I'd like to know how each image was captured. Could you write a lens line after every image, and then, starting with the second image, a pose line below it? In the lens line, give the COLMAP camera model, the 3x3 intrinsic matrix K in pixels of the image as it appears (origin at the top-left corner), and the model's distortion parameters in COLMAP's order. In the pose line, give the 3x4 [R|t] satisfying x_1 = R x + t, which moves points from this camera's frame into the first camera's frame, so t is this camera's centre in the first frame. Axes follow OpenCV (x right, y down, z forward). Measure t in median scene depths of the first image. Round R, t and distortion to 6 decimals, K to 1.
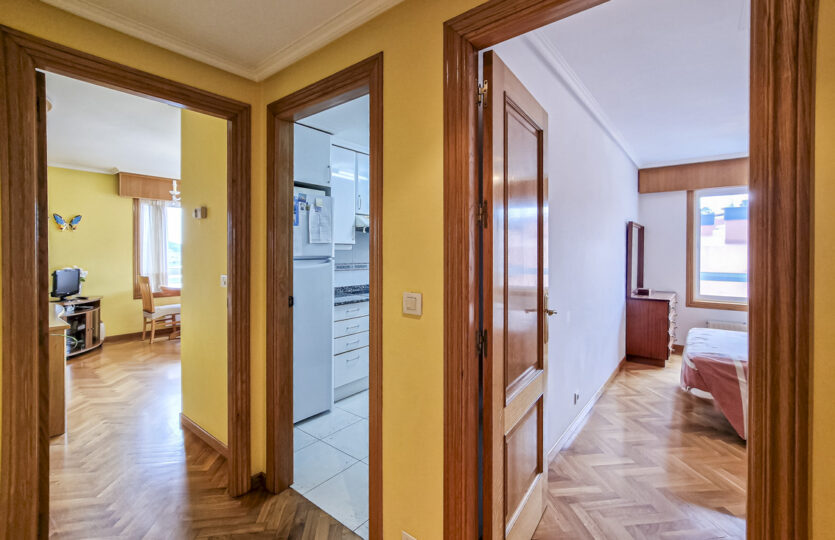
lens RADIAL K [[359.8, 0, 435.8], [0, 359.8, 253.4], [0, 0, 1]] dist [-0.010199, 0.001631]
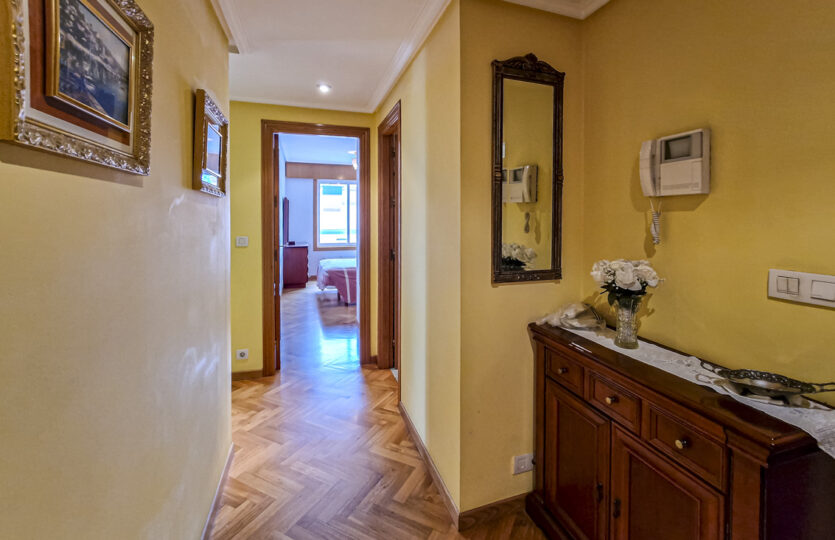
lens RADIAL K [[359.8, 0, 417.0], [0, 359.8, 223.8], [0, 0, 1]] dist [-0.010199, 0.001631]
pose [[0.580672, -0.013349, 0.814028, -0.389603], [0.001819, 0.999884, 0.015100, 0.002644], [-0.814136, -0.007287, 0.580629, -0.358038]]
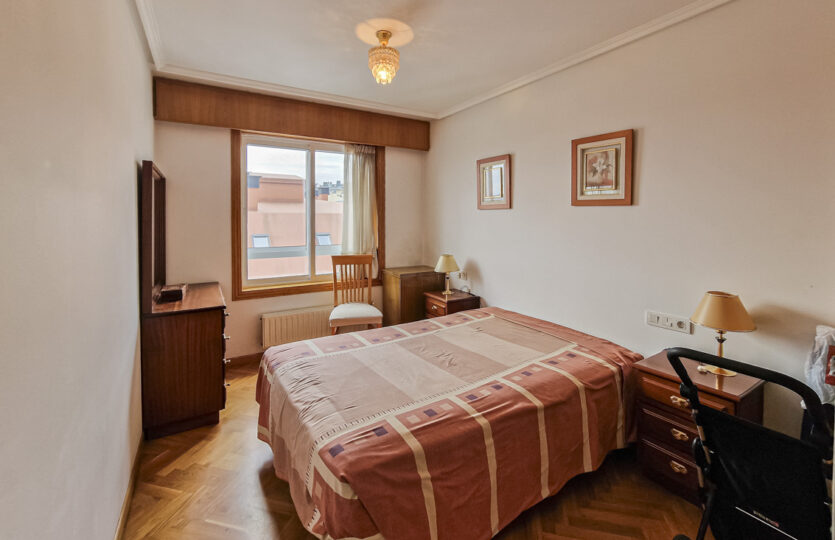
lens RADIAL K [[359.8, 0, 420.6], [0, 359.8, 221.3], [0, 0, 1]] dist [-0.010199, 0.001631]
pose [[0.354483, -0.017385, 0.934901, 0.217490], [-0.000470, 0.999824, 0.018770, -0.017362], [-0.935062, -0.007093, 0.354413, 0.484008]]
